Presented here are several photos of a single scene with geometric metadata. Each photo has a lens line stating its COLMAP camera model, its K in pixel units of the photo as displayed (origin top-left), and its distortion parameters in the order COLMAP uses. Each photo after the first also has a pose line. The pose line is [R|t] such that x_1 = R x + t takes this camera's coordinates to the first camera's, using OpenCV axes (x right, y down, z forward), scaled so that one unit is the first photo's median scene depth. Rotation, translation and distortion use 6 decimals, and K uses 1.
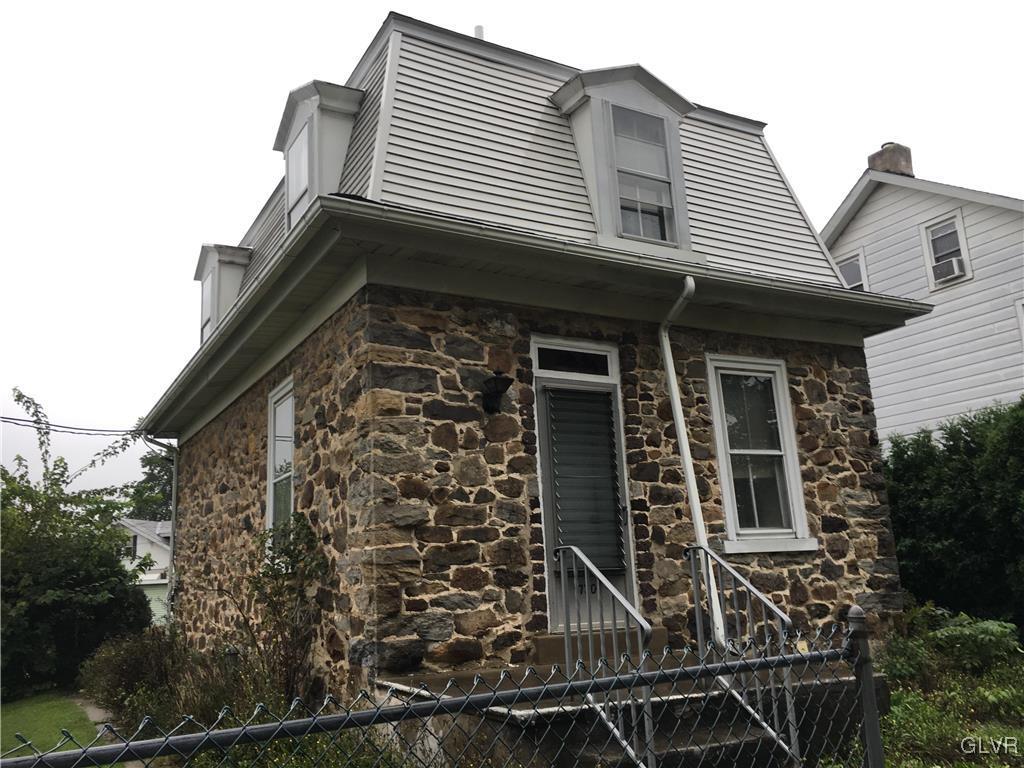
lens RADIAL K [[866.5, 0, 512.3], [0, 866.5, 384.2], [0, 0, 1]] dist [0.057703, -0.061866]
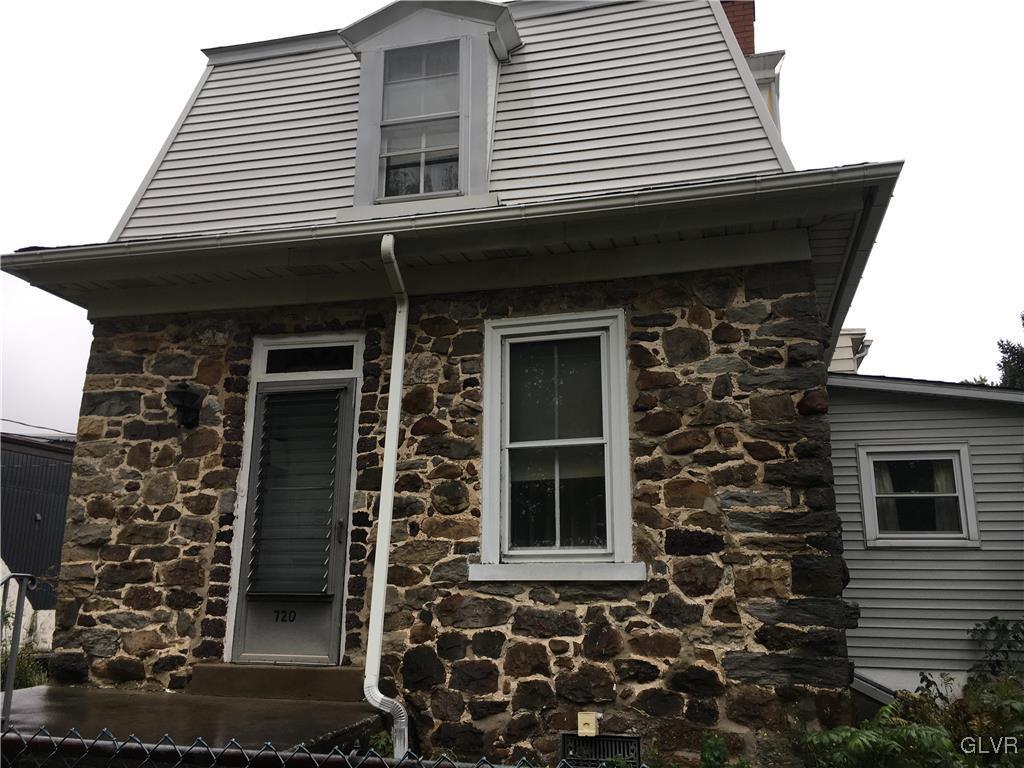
lens RADIAL K [[866.5, 0, 515.7], [0, 866.5, 381.0], [0, 0, 1]] dist [0.057703, -0.061866]
pose [[0.719586, -0.114614, -0.684880, 0.810010], [0.112549, 0.992494, -0.047841, 0.061165], [0.685222, -0.042657, 0.727084, 0.478366]]
